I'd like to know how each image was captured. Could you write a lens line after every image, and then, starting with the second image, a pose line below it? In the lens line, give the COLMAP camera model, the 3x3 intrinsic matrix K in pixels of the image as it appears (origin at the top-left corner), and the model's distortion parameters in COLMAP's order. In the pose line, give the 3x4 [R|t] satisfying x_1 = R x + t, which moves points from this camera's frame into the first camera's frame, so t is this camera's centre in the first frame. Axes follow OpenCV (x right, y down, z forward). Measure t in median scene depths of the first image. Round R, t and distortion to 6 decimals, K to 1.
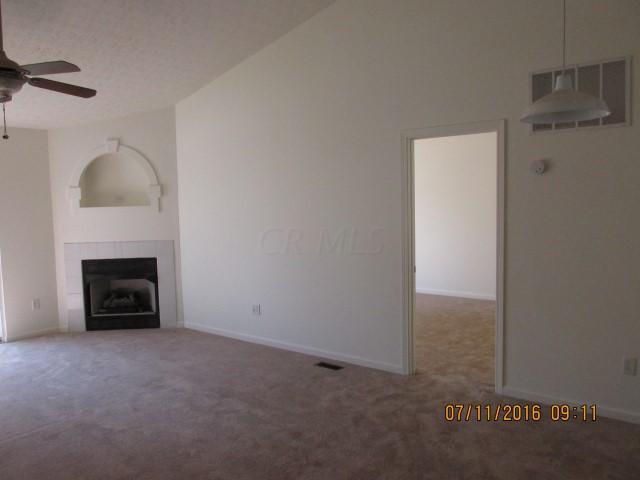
lens RADIAL K [[528.0, 0, 320.0], [0, 528.0, 240.0], [0, 0, 1]] dist [-0.029259, -0.001316]
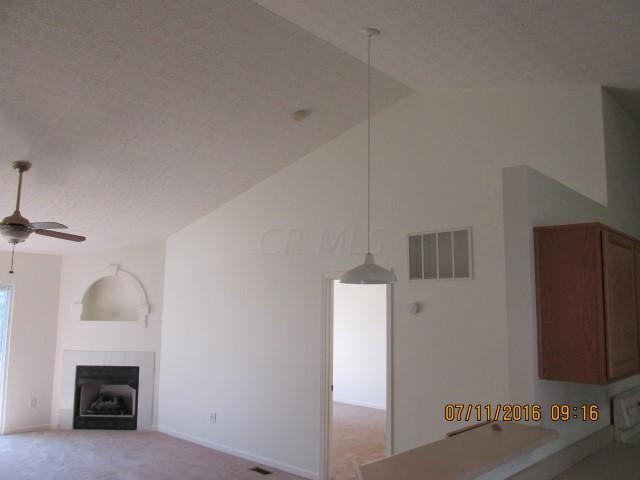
lens RADIAL K [[528.0, 0, 320.0], [0, 528.0, 240.0], [0, 0, 1]] dist [-0.029259, -0.001316]
pose [[0.997052, 0.024712, -0.072646, 0.168024], [-0.039086, 0.978261, -0.203663, -0.019670], [0.066033, 0.205902, 0.976342, -0.165819]]
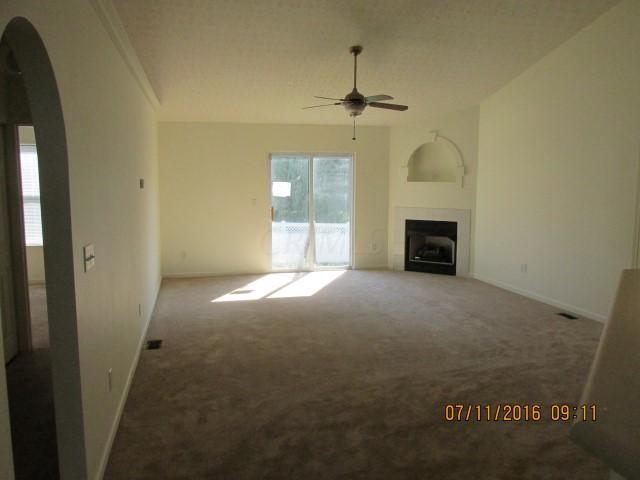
lens RADIAL K [[528.0, 0, 320.0], [0, 528.0, 240.0], [0, 0, 1]] dist [-0.029259, -0.001316]
pose [[0.790951, 0.094668, -0.604512, 0.221993], [-0.067738, 0.995434, 0.067257, 0.013603], [0.608119, -0.012249, 0.793751, -0.256167]]
